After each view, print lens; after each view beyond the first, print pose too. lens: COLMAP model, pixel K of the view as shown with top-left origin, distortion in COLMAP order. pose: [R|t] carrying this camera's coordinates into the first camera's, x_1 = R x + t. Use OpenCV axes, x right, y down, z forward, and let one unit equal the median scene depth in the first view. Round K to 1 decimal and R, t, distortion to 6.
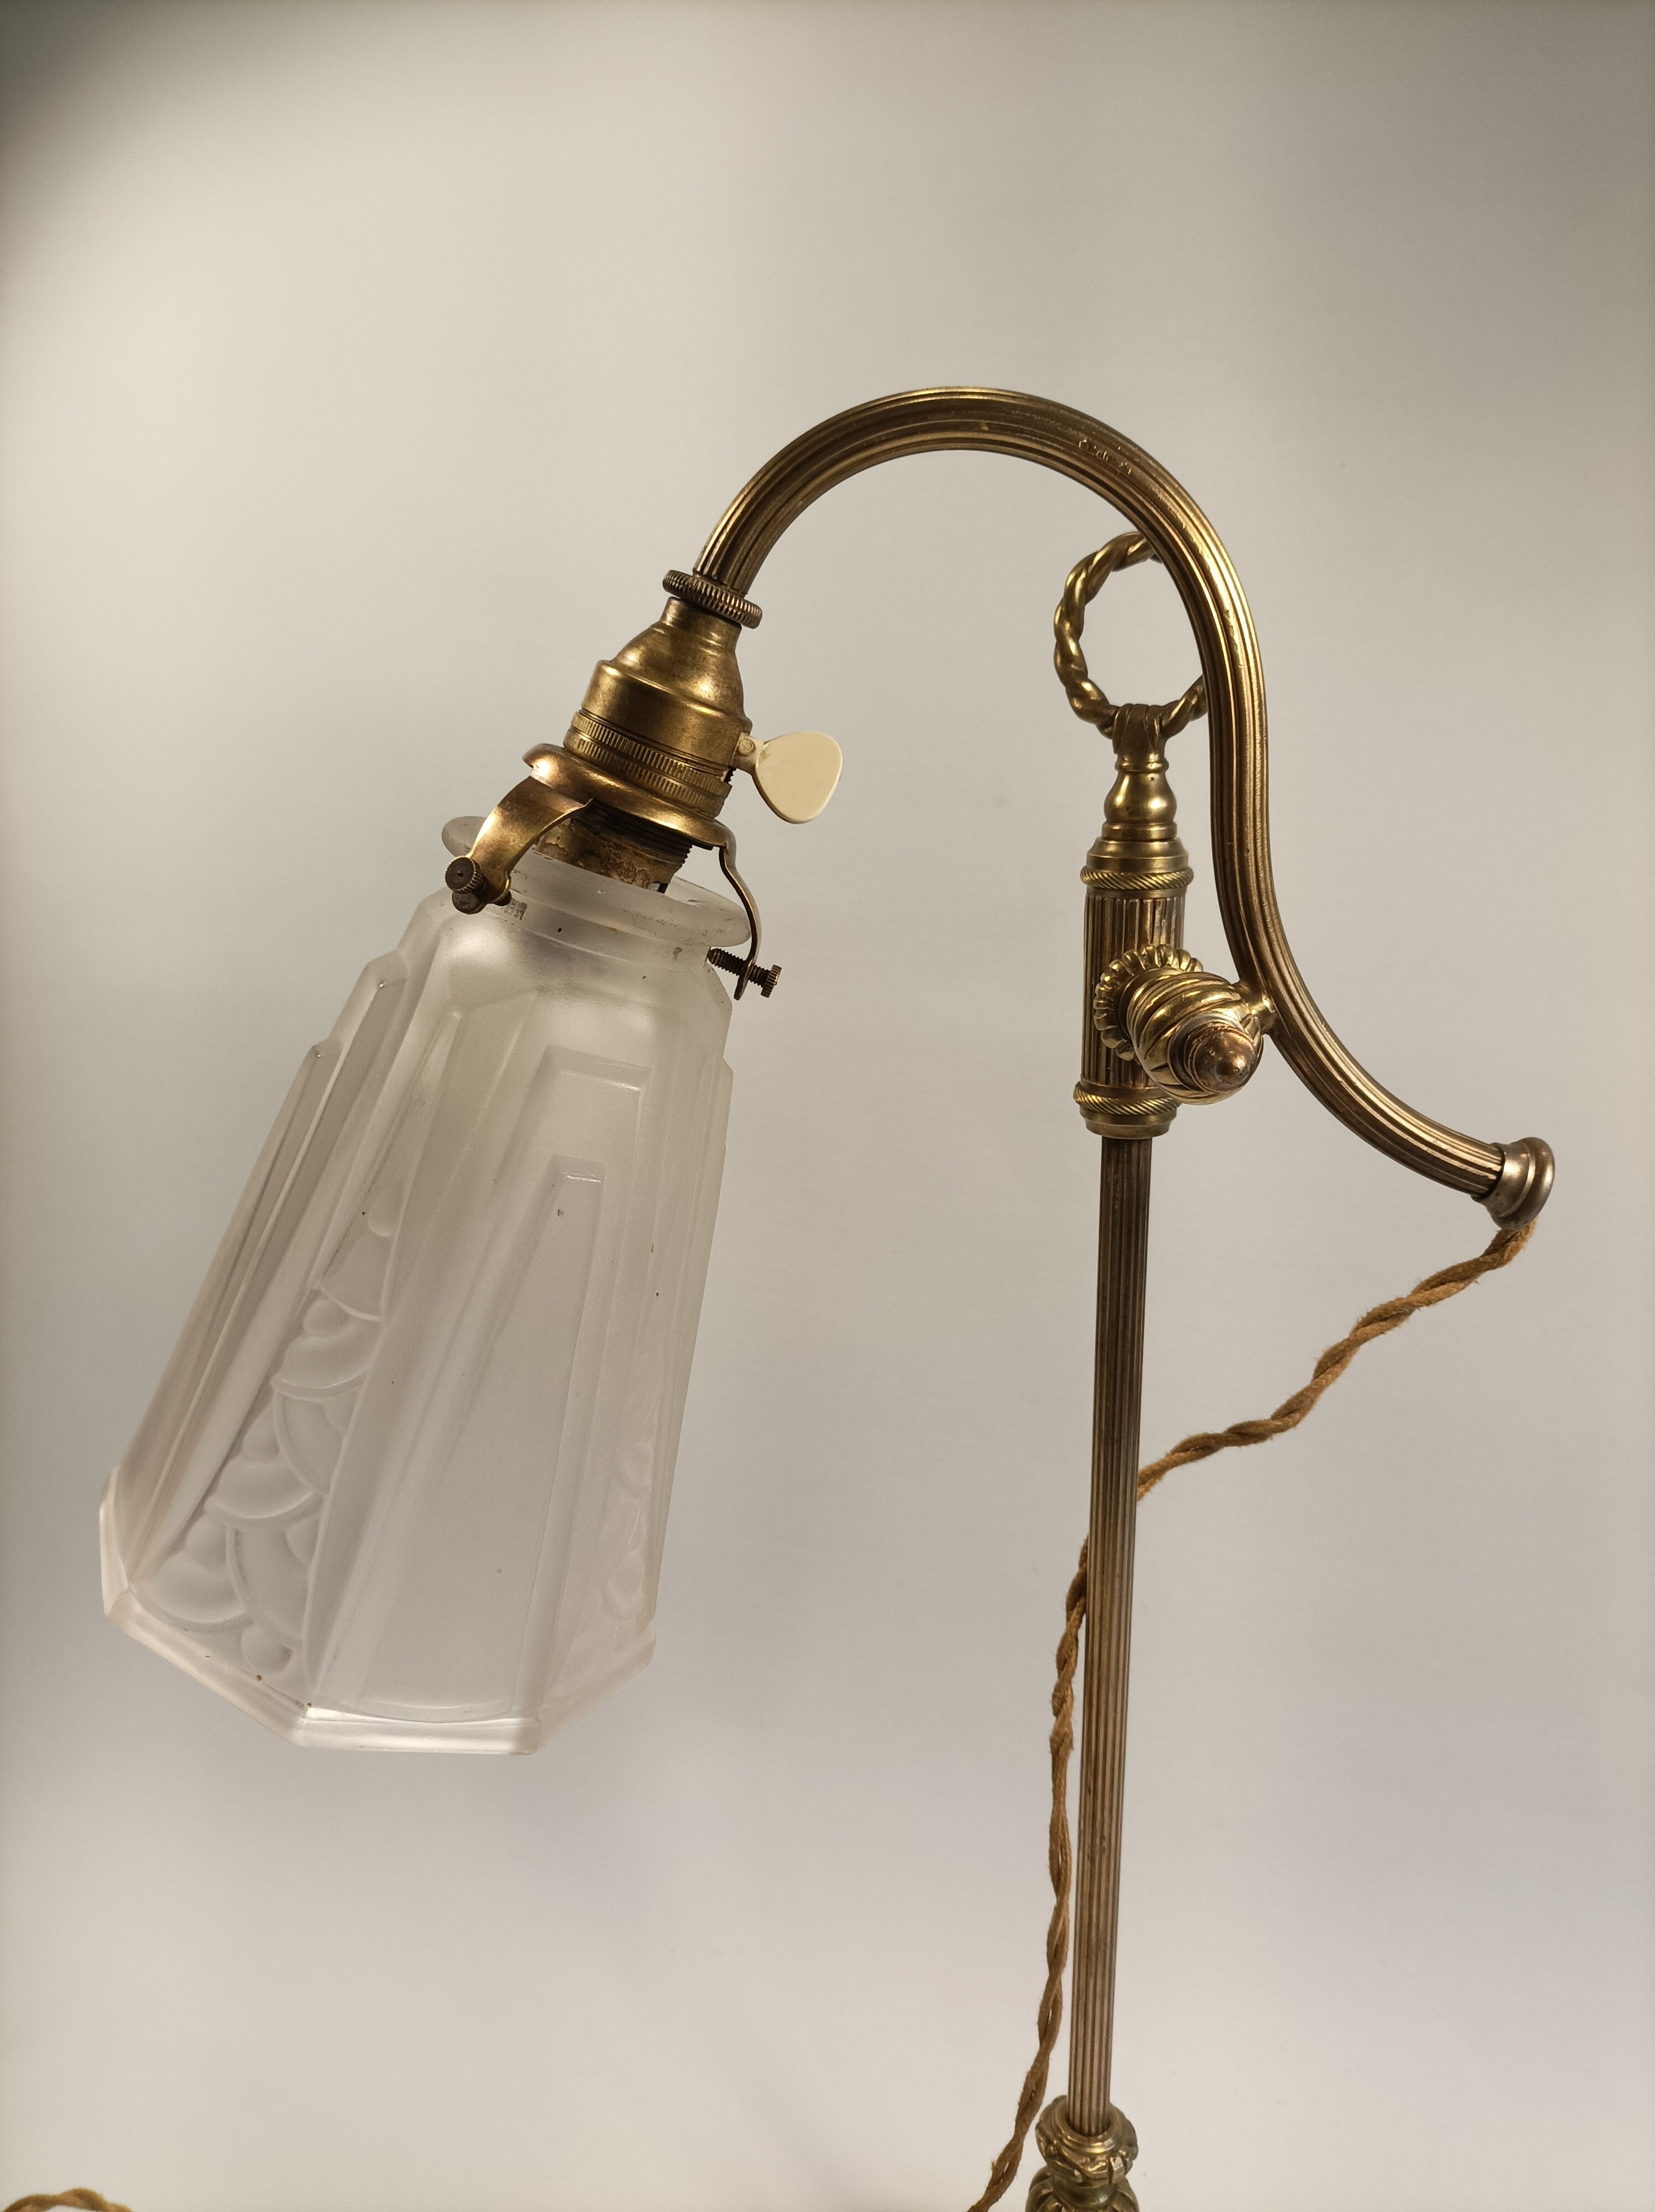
lens RADIAL K [[1791.4, 0, 827.5], [0, 1791.4, 1106.0], [0, 0, 1]] dist [-0.038966, 0.002610]
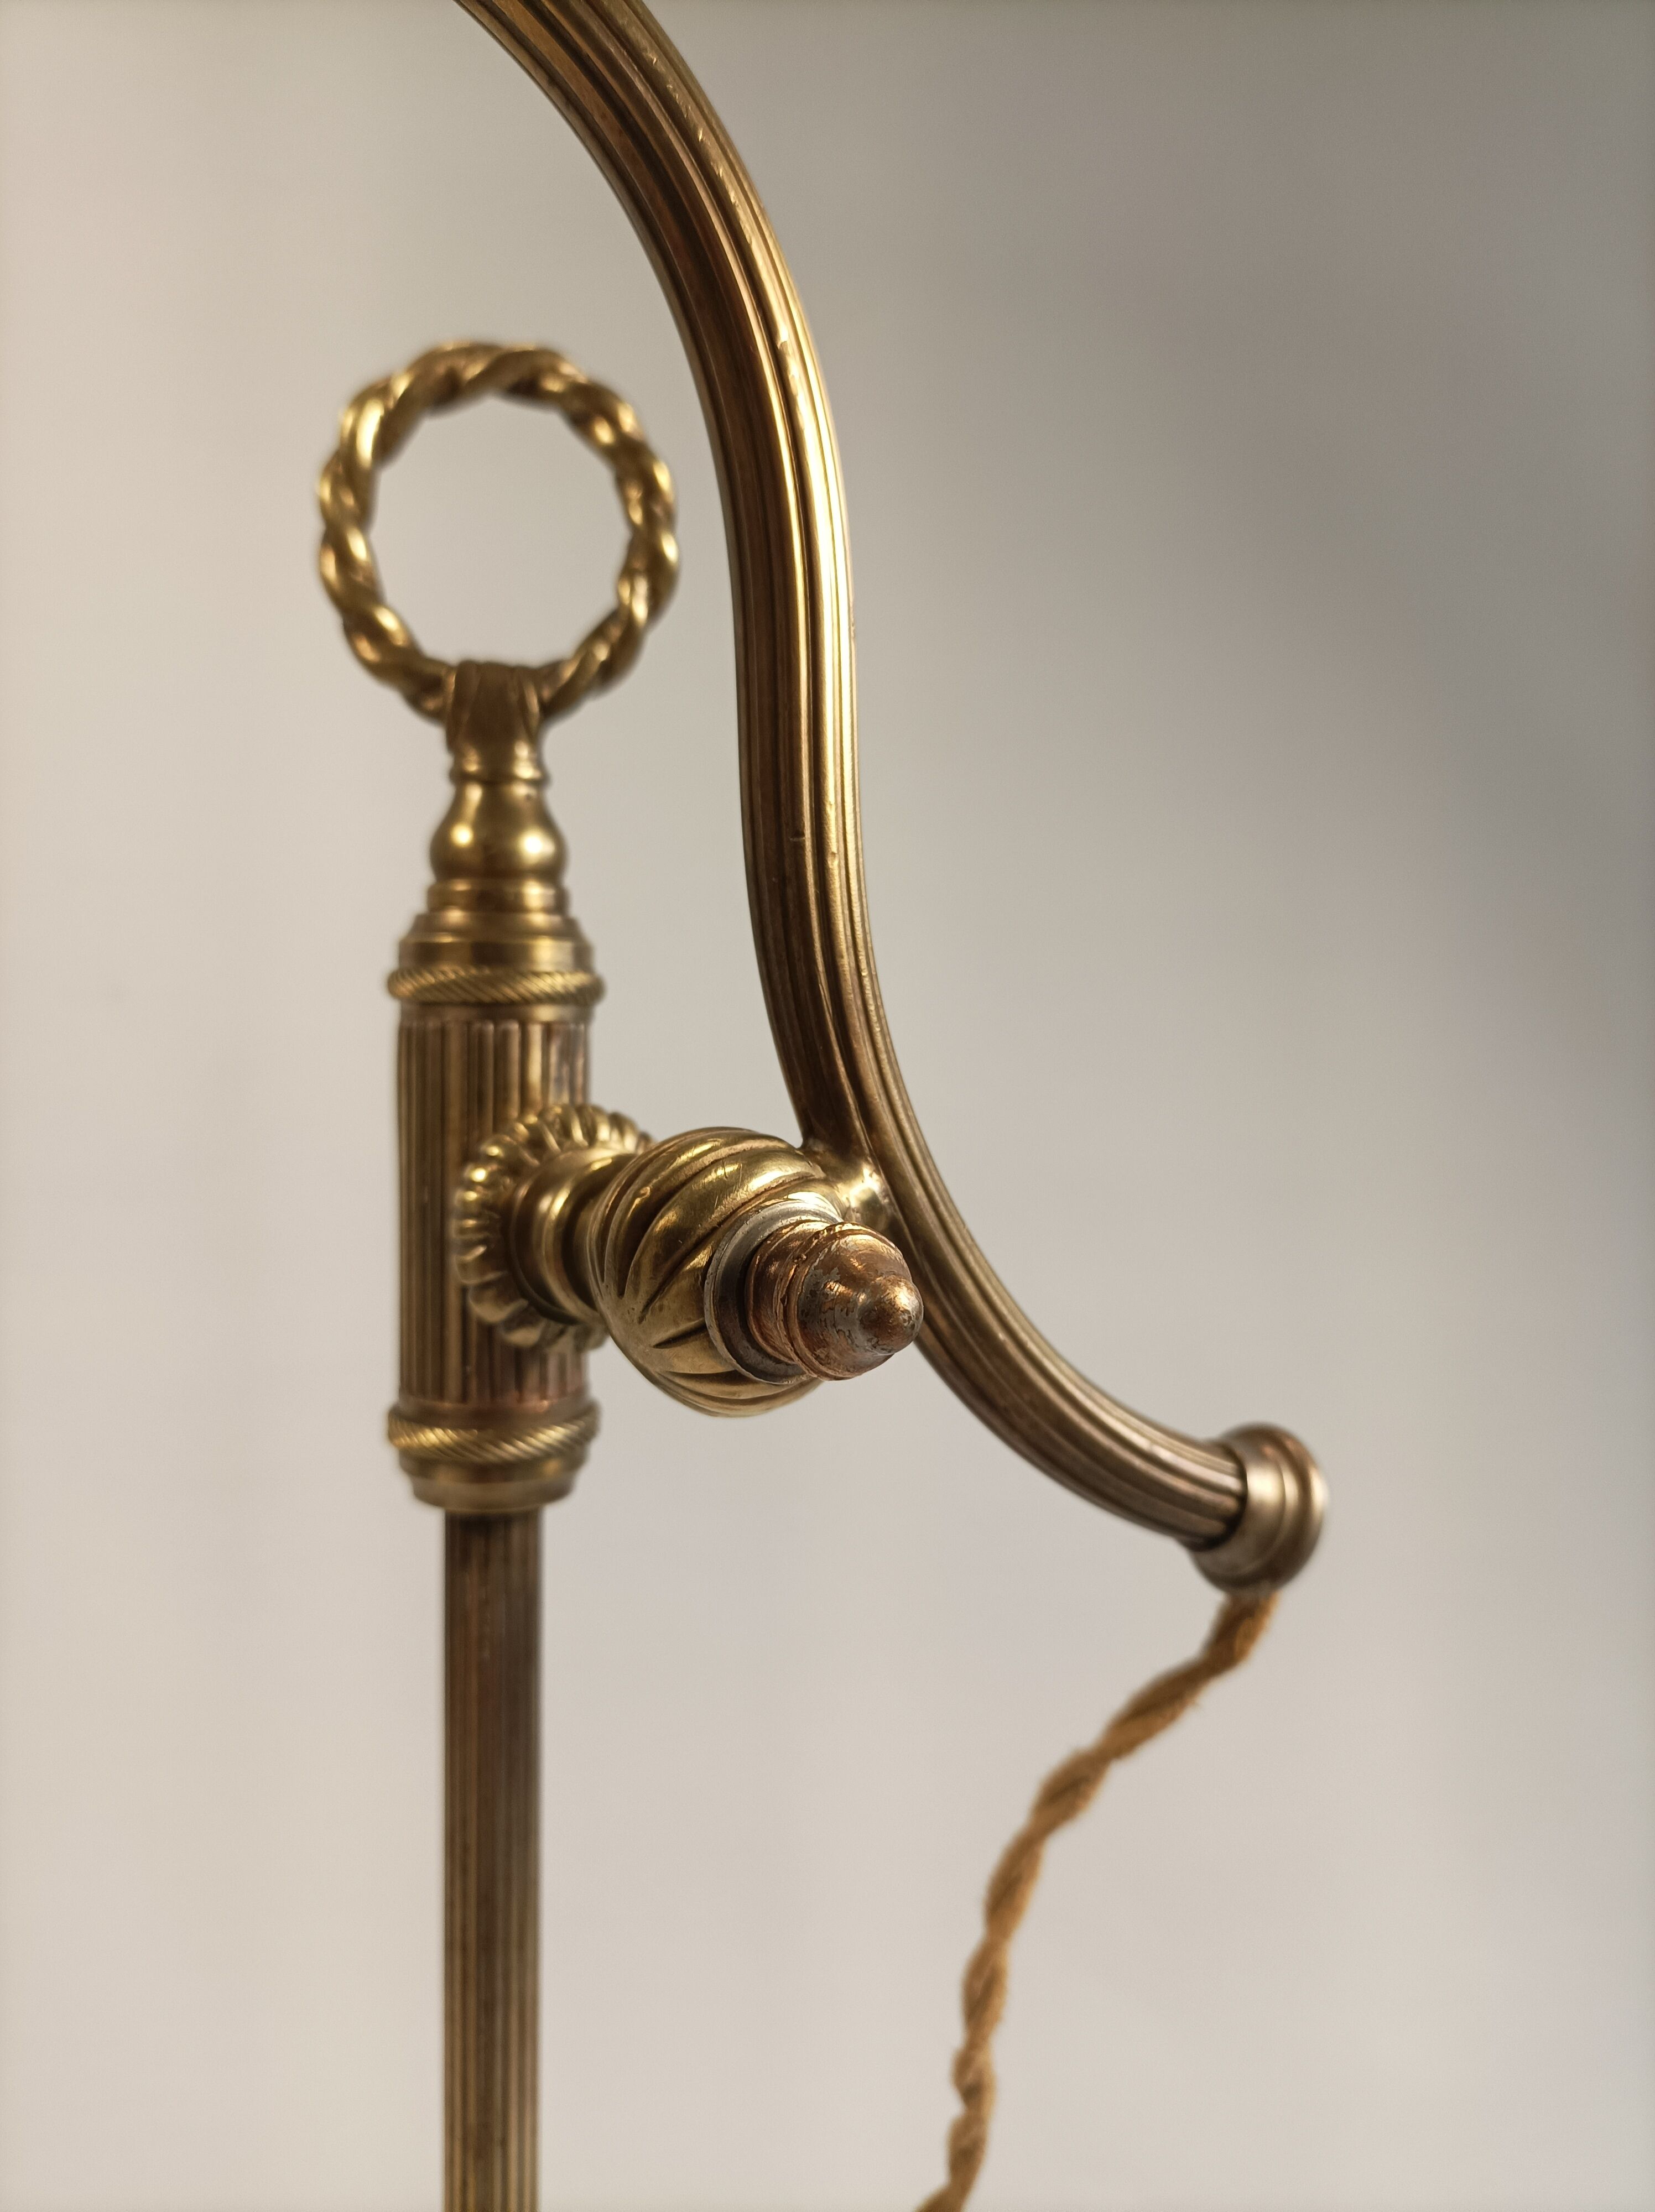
lens RADIAL K [[1791.4, 0, 827.5], [0, 1791.4, 1106.0], [0, 0, 1]] dist [-0.038966, 0.002610]
pose [[0.865707, -0.003073, 0.500542, -0.001164], [0.100533, 0.980672, -0.167855, 0.000024], [-0.490352, 0.195634, 0.849283, 0.536274]]
